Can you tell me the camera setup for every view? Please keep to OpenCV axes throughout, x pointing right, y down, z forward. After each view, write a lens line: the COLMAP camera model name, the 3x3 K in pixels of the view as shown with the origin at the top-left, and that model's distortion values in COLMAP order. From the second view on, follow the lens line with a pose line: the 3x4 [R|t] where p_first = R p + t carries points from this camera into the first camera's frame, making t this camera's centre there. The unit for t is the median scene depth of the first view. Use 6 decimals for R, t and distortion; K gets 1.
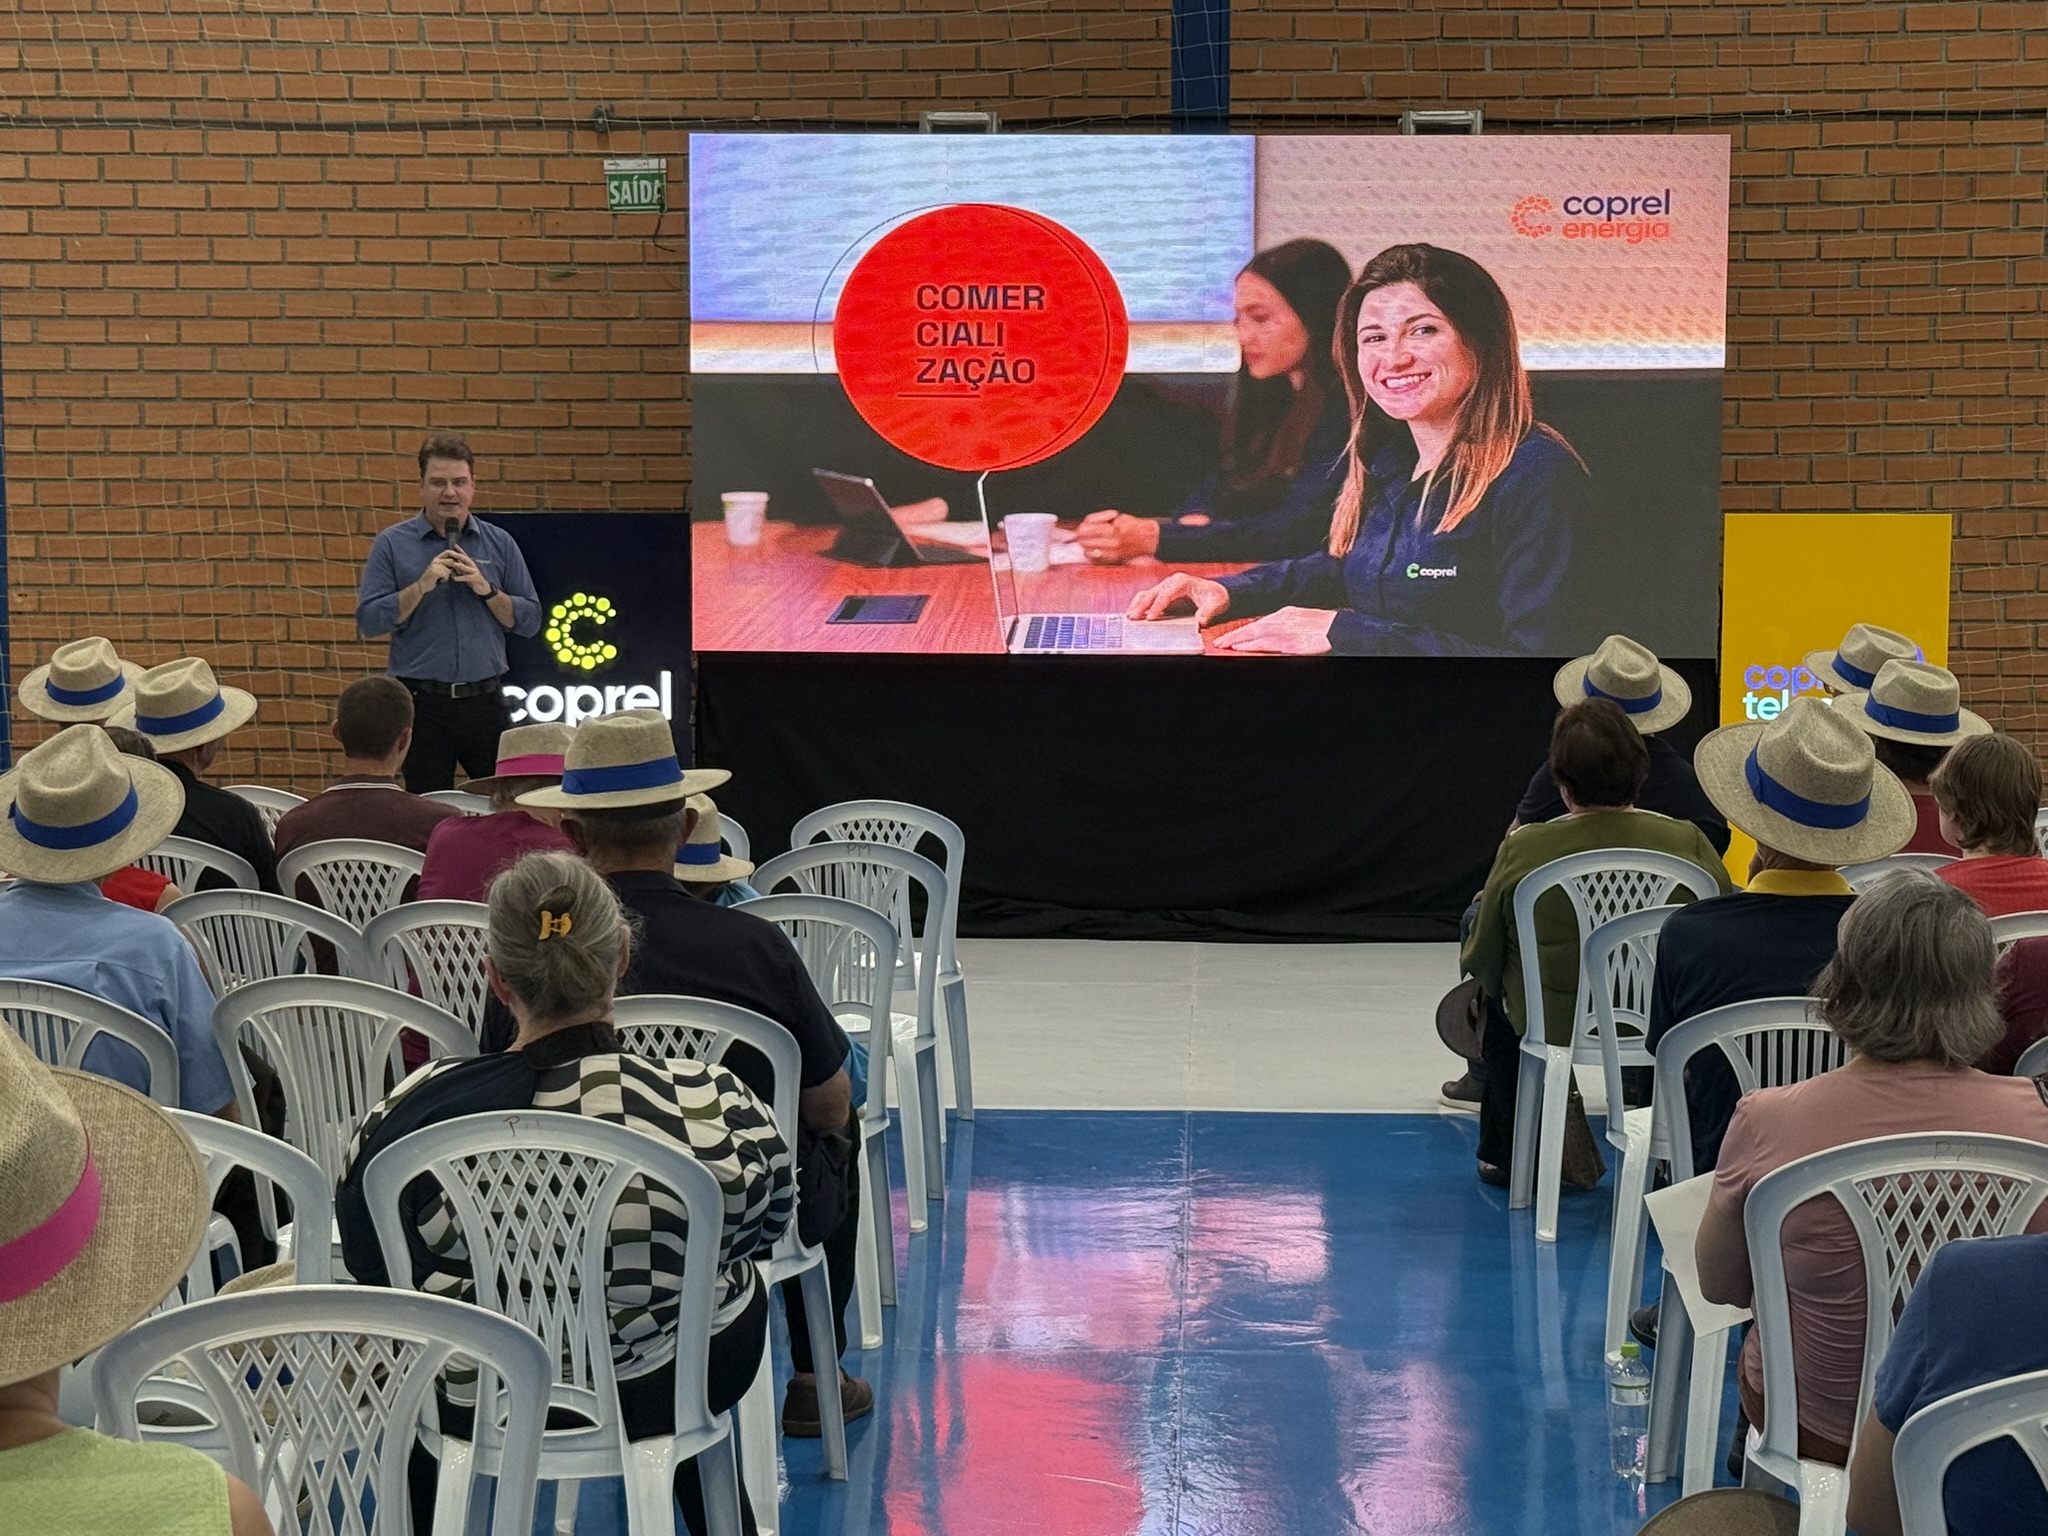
lens RADIAL K [[3556.7, 0, 1035.8], [0, 3556.7, 830.7], [0, 0, 1]] dist [0.121230, 0.000000]
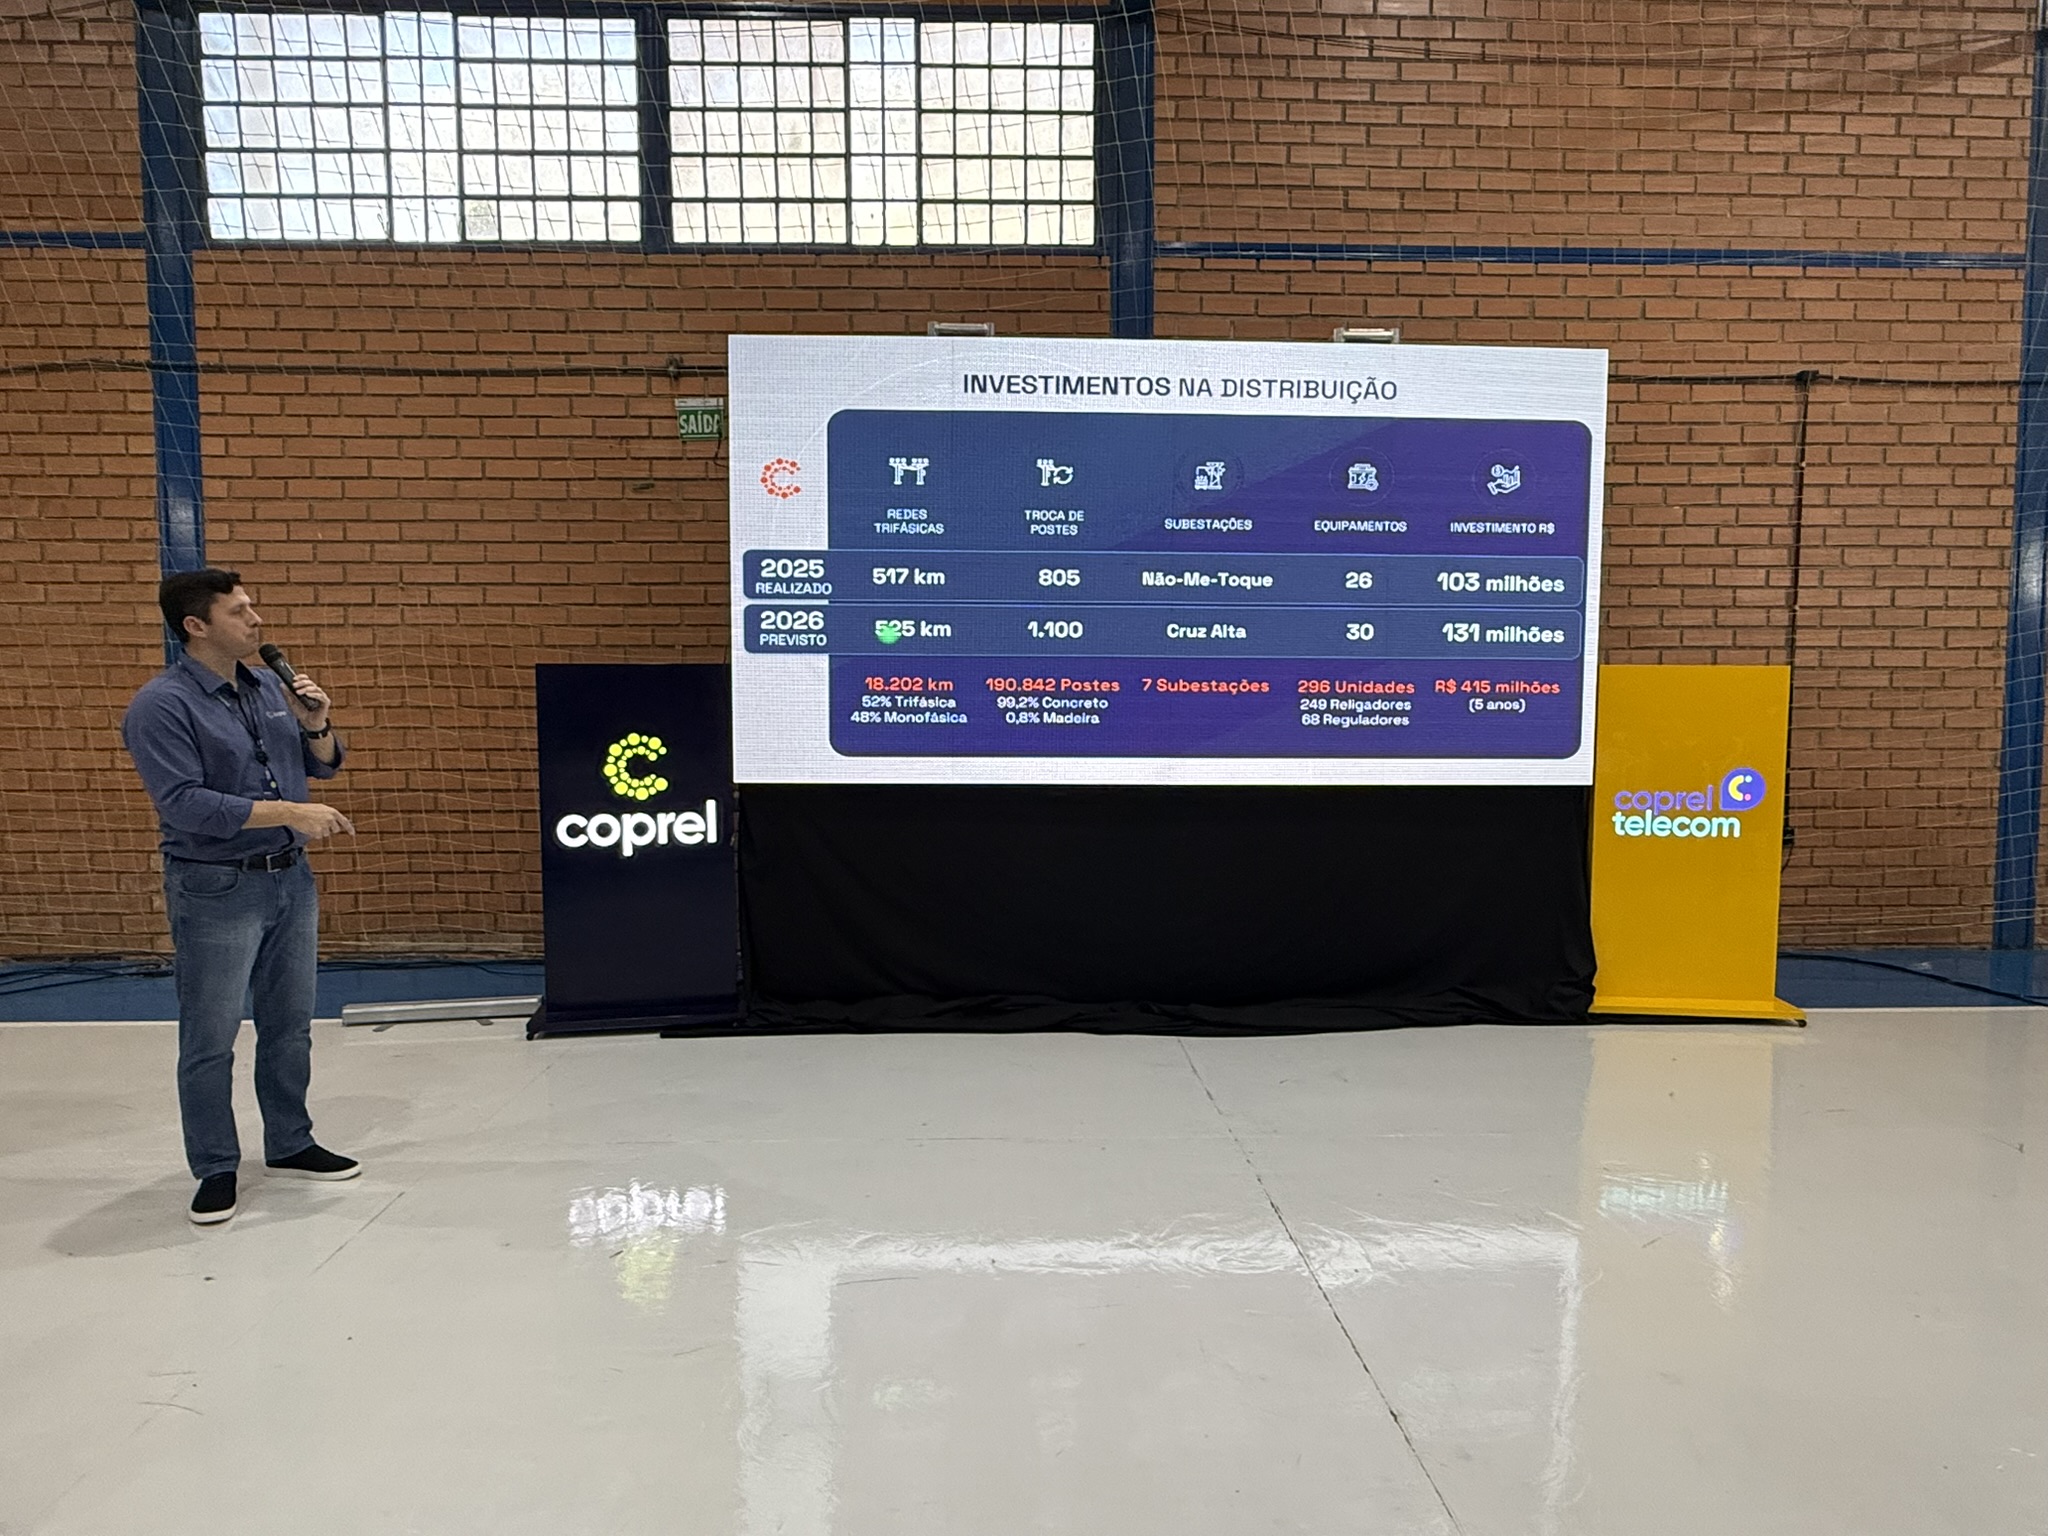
lens RADIAL K [[1260.4, 0, 1011.4], [0, 1260.4, 768.5], [0, 0, 1]] dist [-0.001628, 0.003298]
pose [[0.997002, -0.006014, 0.077142, -0.035078], [0.008103, 0.999608, -0.026790, -0.040044], [-0.076951, 0.027335, 0.996660, 0.539273]]
